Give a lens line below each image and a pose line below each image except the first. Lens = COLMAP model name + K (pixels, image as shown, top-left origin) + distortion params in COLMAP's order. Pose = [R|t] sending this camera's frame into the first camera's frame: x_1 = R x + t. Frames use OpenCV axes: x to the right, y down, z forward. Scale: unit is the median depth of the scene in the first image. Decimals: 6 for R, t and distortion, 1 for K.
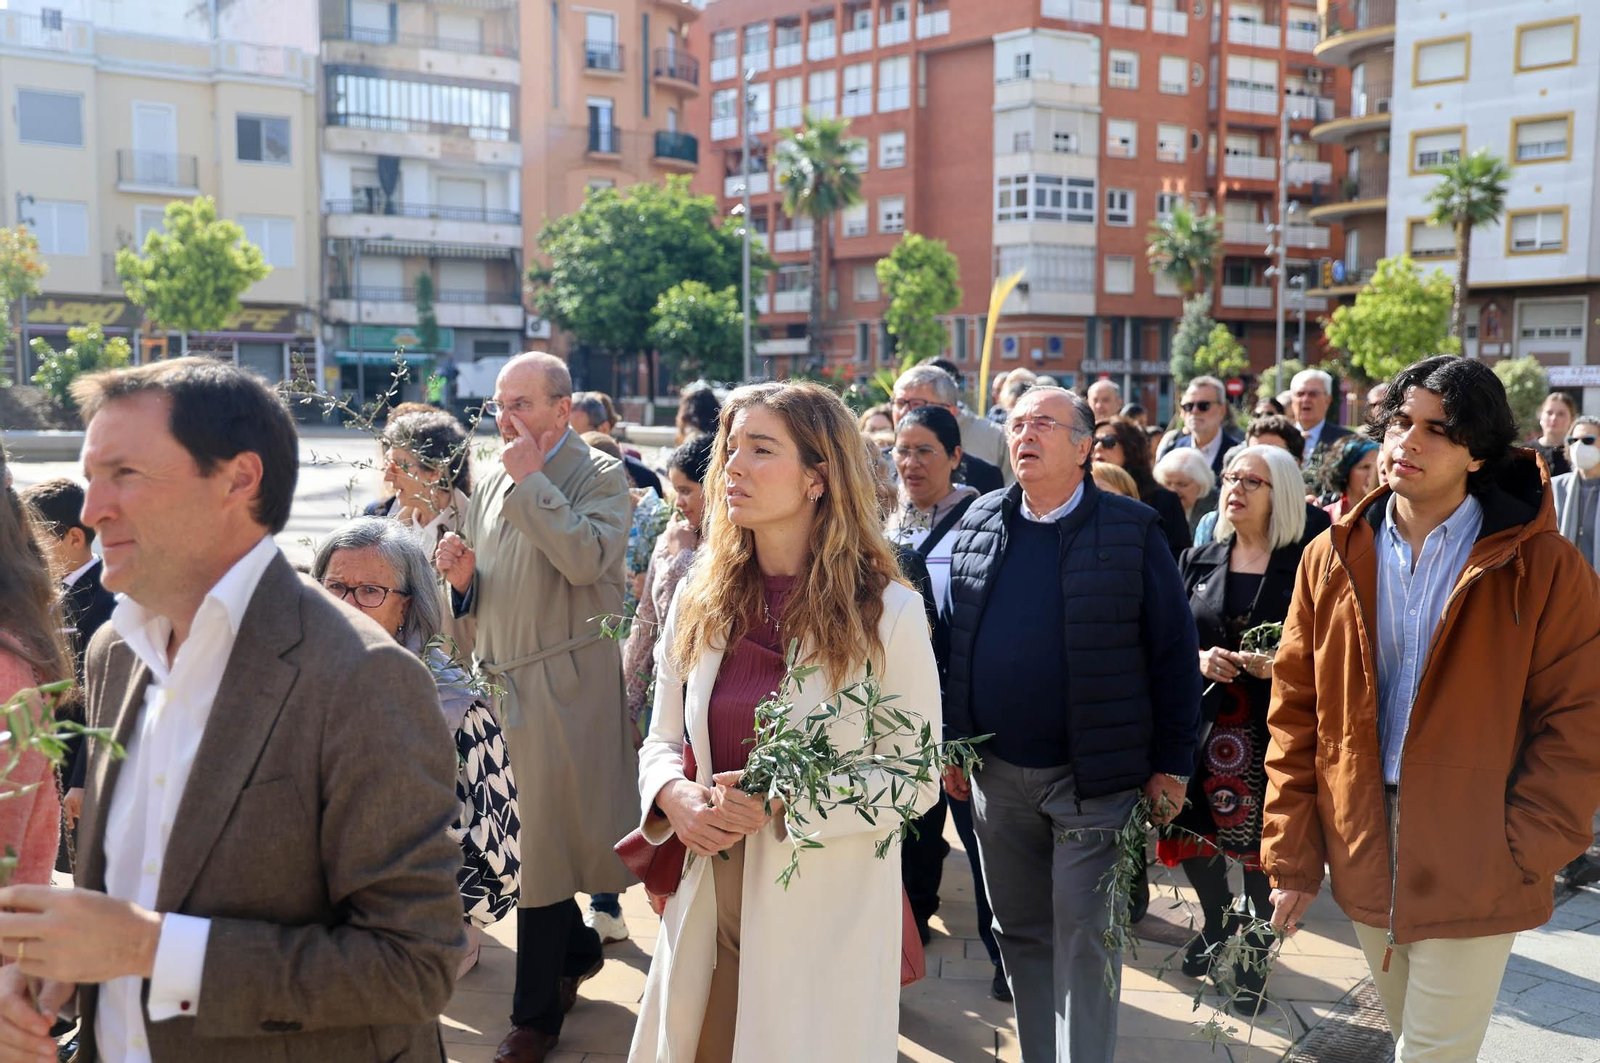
lens RADIAL K [[1824.9, 0, 800.0], [0, 1824.9, 531.5], [0, 0, 1]] dist [0.056038, 0.136570]
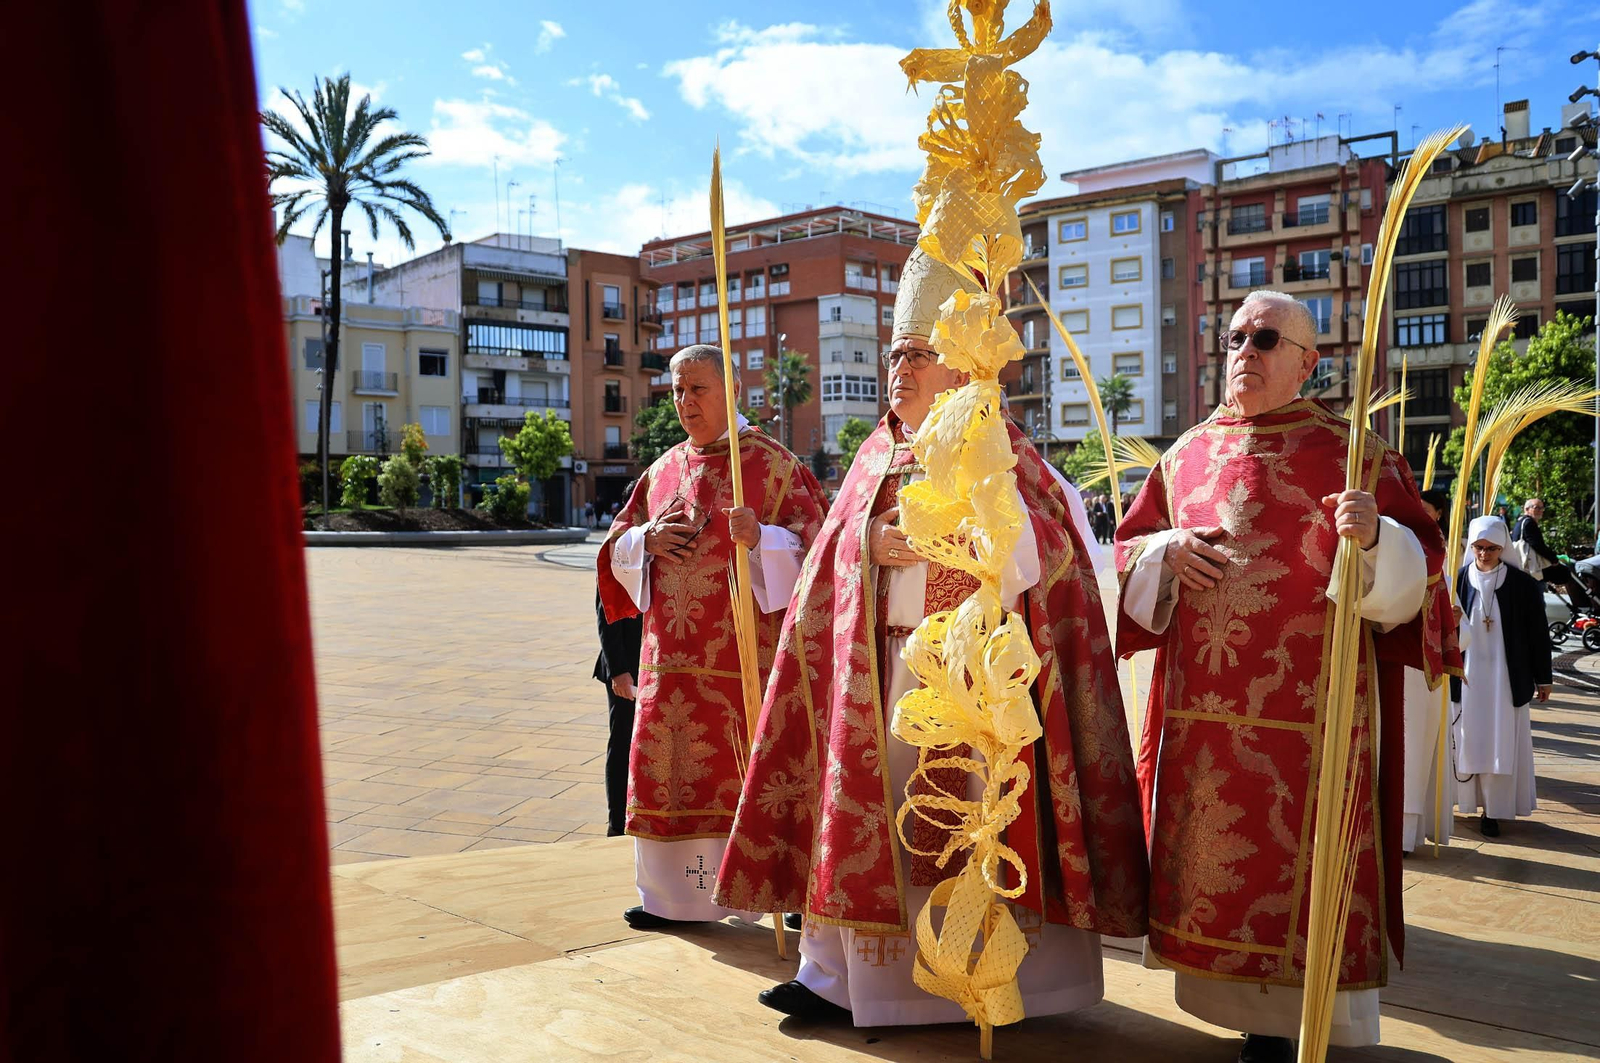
lens RADIAL K [[1228.6, 0, 800.0], [0, 1228.6, 531.5], [0, 0, 1]] dist [-0.097454, 0.069603]
pose [[0.983123, -0.024237, 0.181332, -0.151908], [0.033320, 0.998329, -0.047212, 0.008634], [-0.179885, 0.052457, 0.982288, -0.153937]]
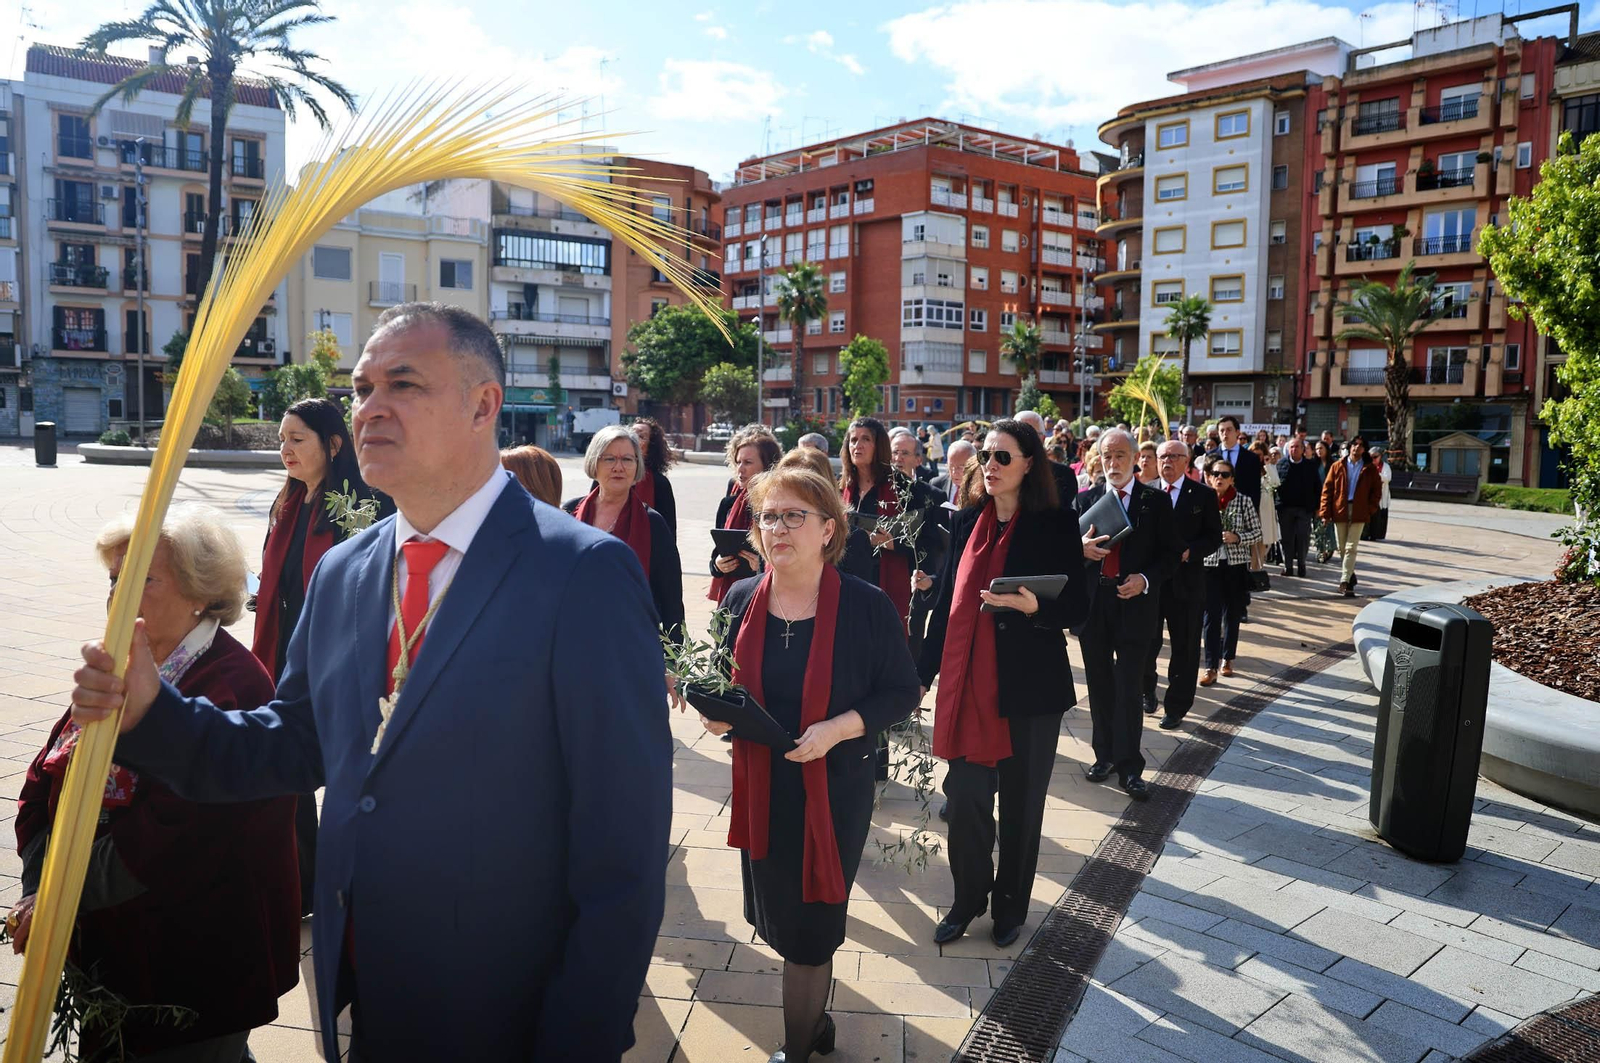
lens RADIAL K [[1159.3, 0, 800.0], [0, 1159.3, 531.5], [0, 0, 1]] dist [-0.098001, 0.068630]
pose [[0.999503, 0.008810, 0.030268, -0.014812], [-0.009104, 0.999912, 0.009611, 0.001867], [-0.030181, -0.009882, 0.999496, -0.021106]]
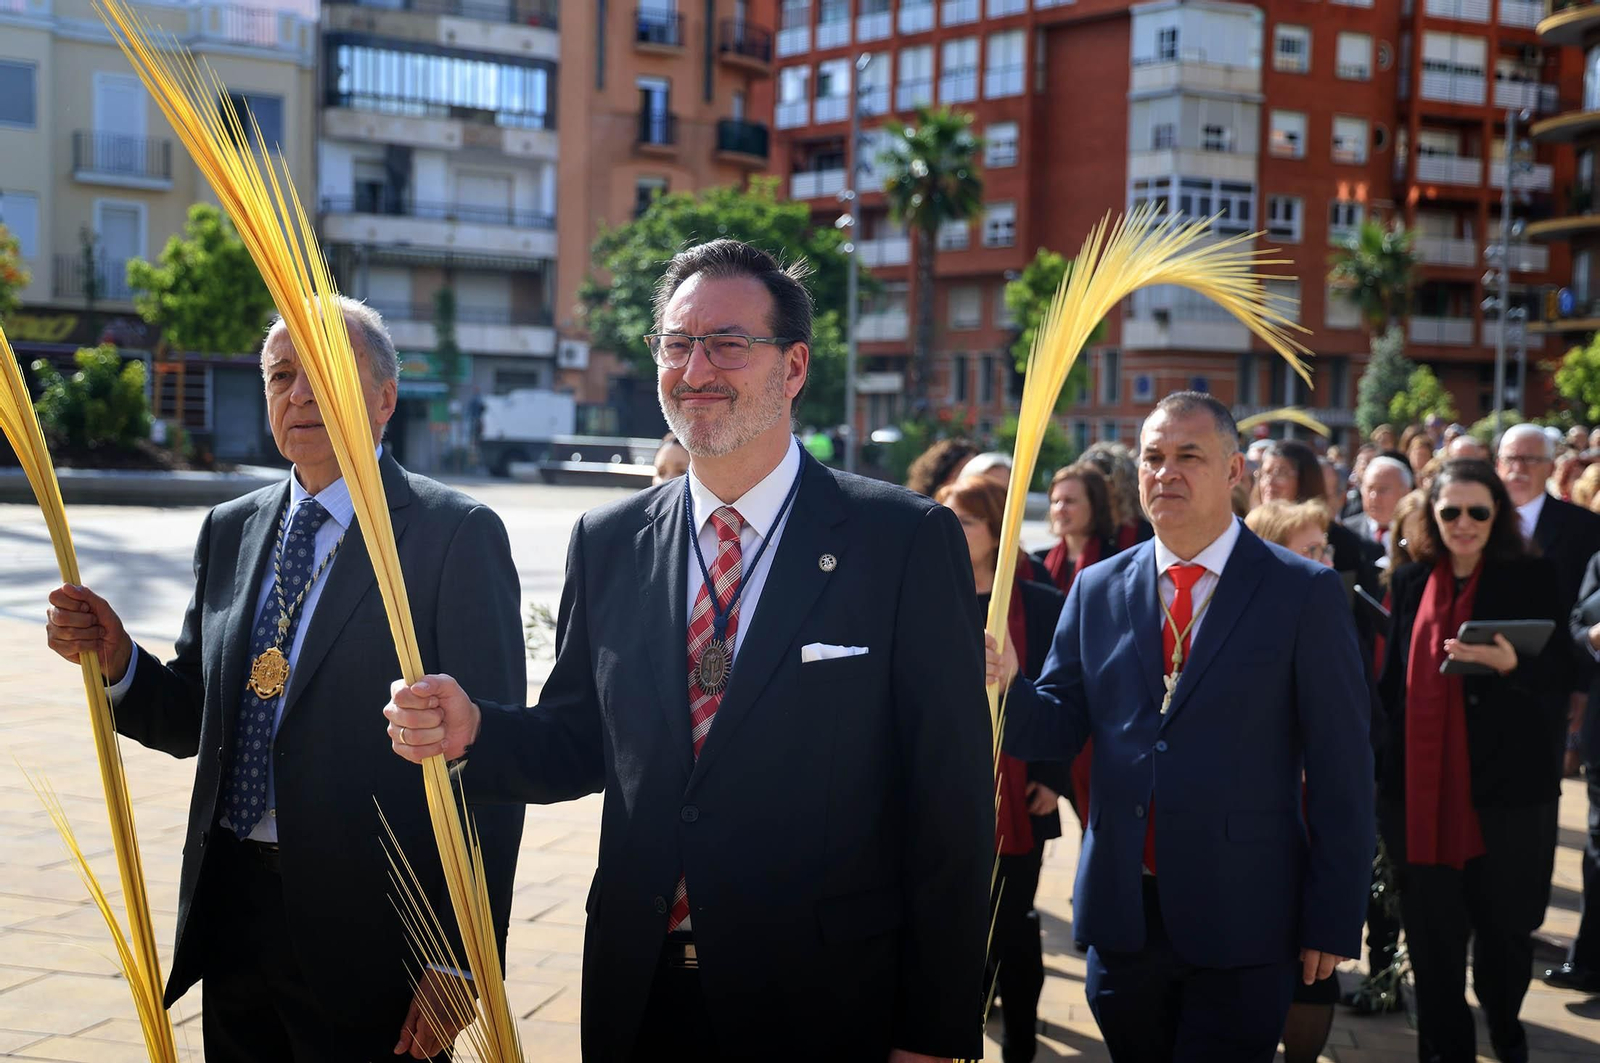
lens RADIAL K [[2310.8, 0, 800.0], [0, 2310.8, 531.5], [0, 0, 1]] dist [0.178828, 0.133662]
pose [[0.999600, 0.019587, -0.020395, -0.018511], [-0.020308, 0.999153, -0.035793, 0.002902], [0.019676, 0.036193, 0.999151, -0.036787]]
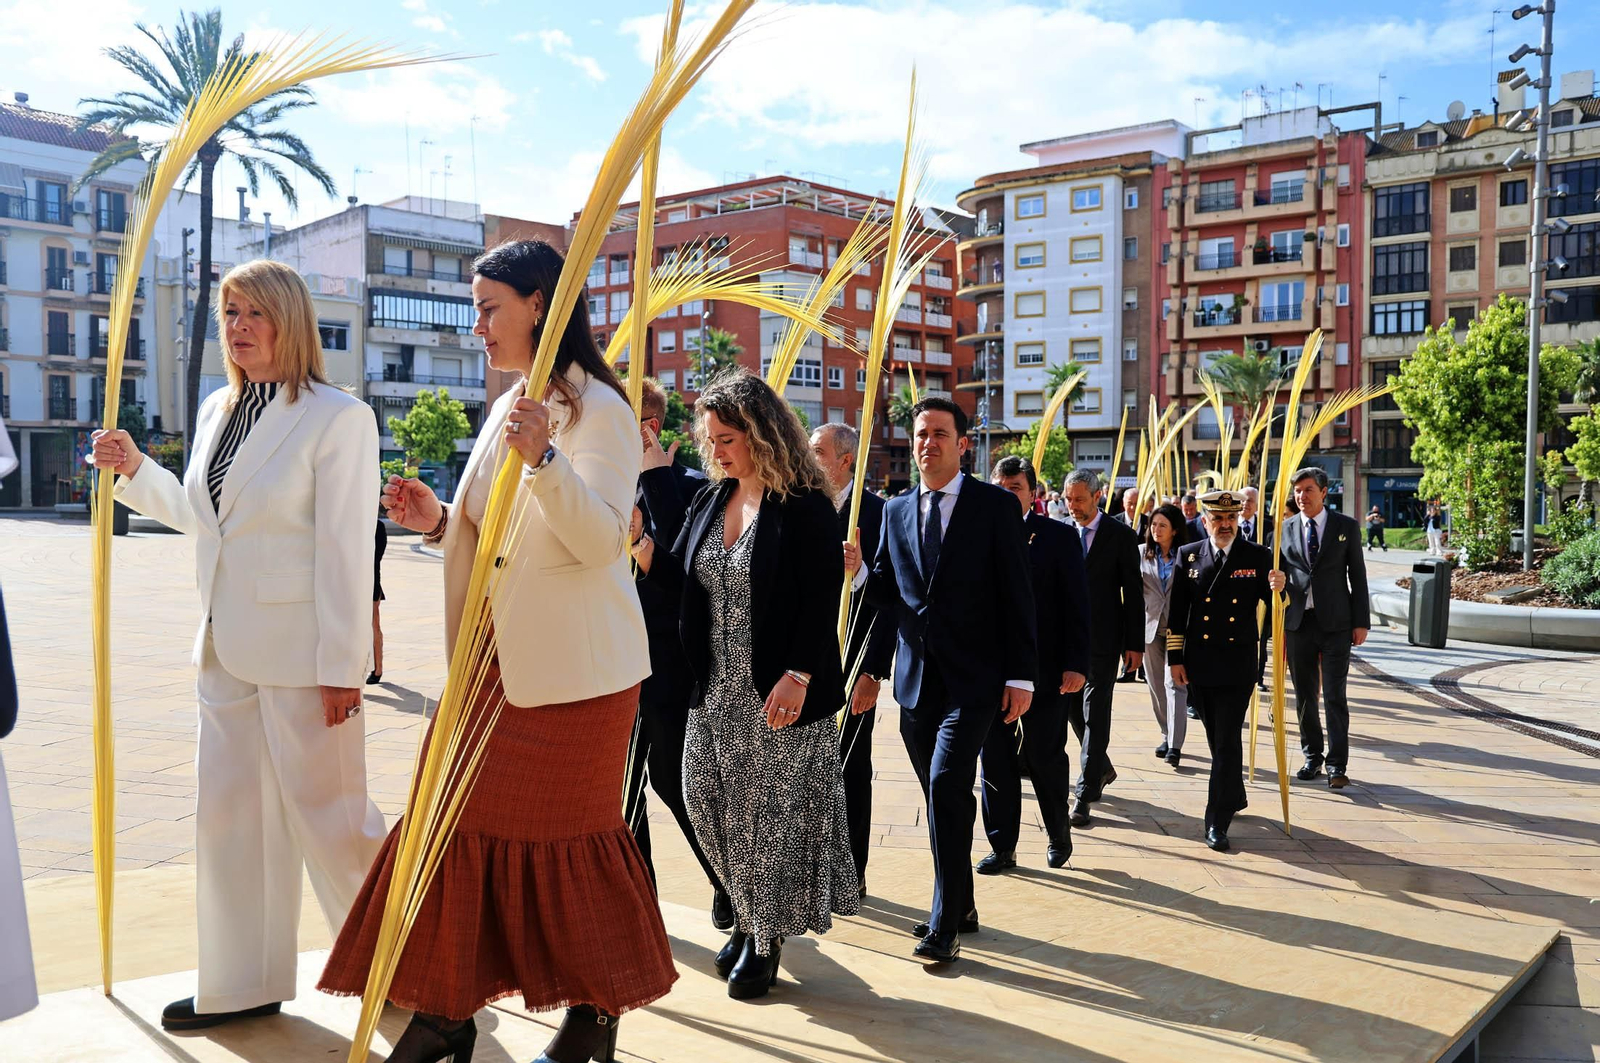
lens RADIAL K [[1309.1, 0, 800.0], [0, 1309.1, 531.5], [0, 0, 1]] dist [-0.047293, 0.083518]
pose [[0.976832, -0.011914, 0.213675, -0.130134], [0.021298, 0.998904, -0.041671, 0.009265], [-0.212944, 0.045256, 0.976016, -0.152285]]
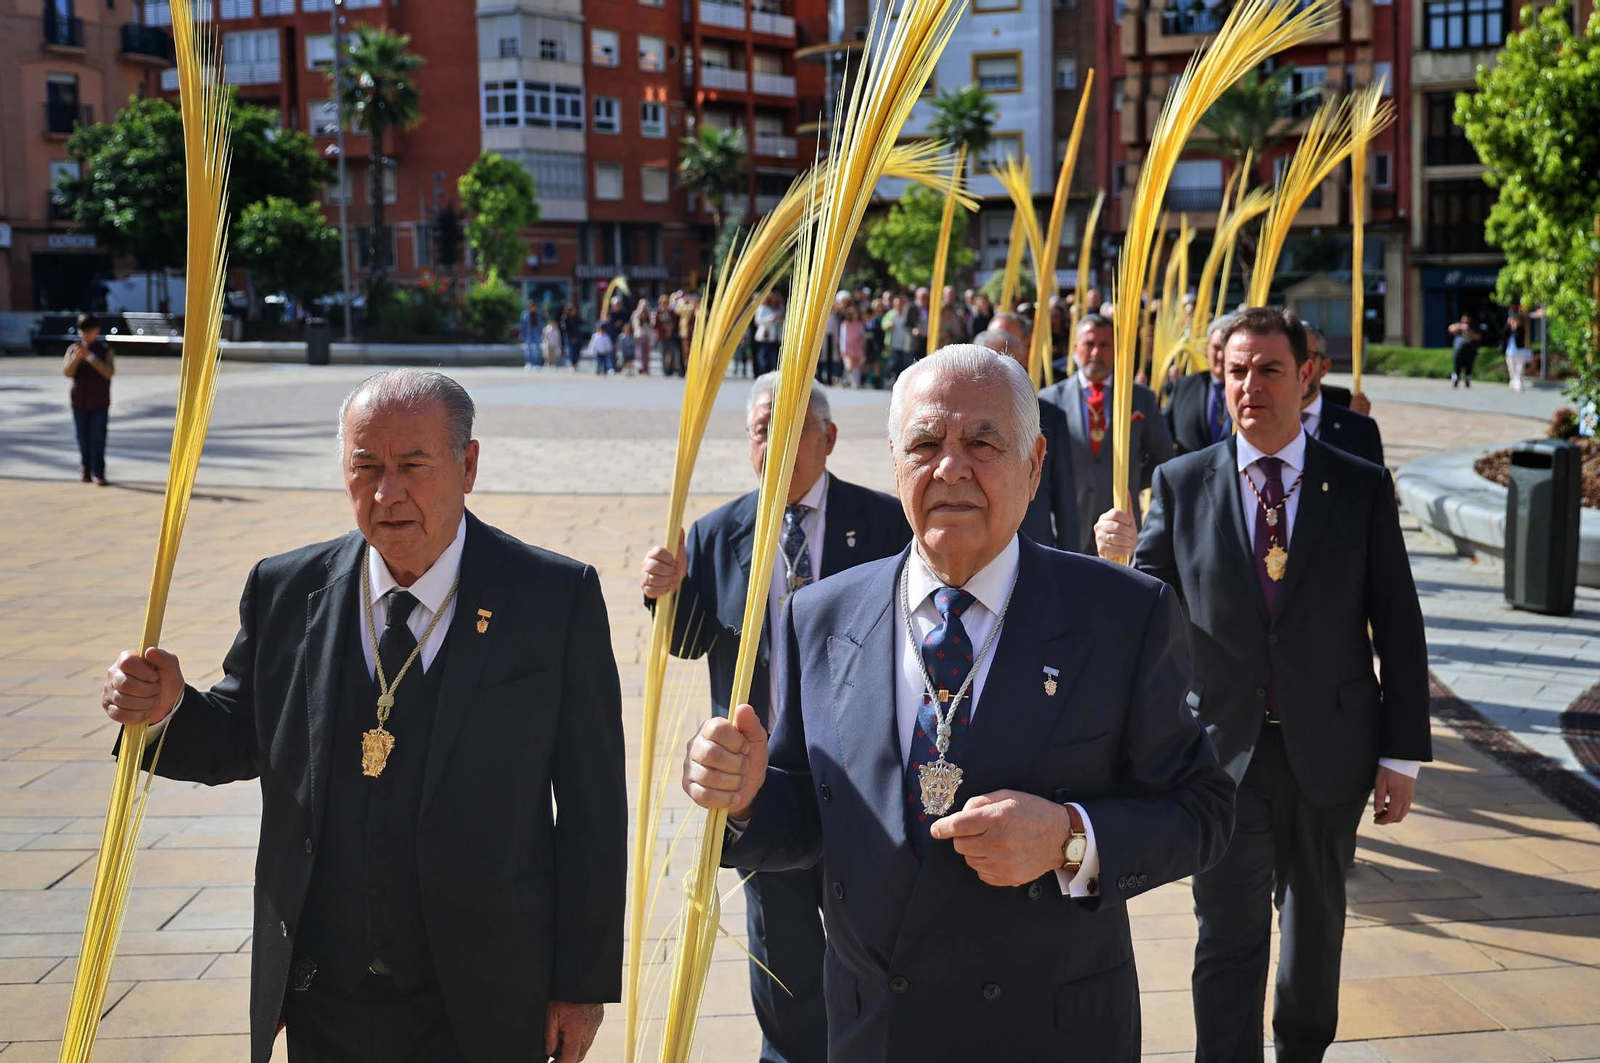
lens RADIAL K [[1975.2, 0, 954.2], [0, 1975.2, 422.1], [0, 0, 1]] dist [0.012698, 0.170115]
pose [[0.922474, -0.040284, 0.383952, -0.090329], [0.044250, 0.999019, -0.001498, 0.003260], [-0.383515, 0.018372, 0.923352, -0.096725]]
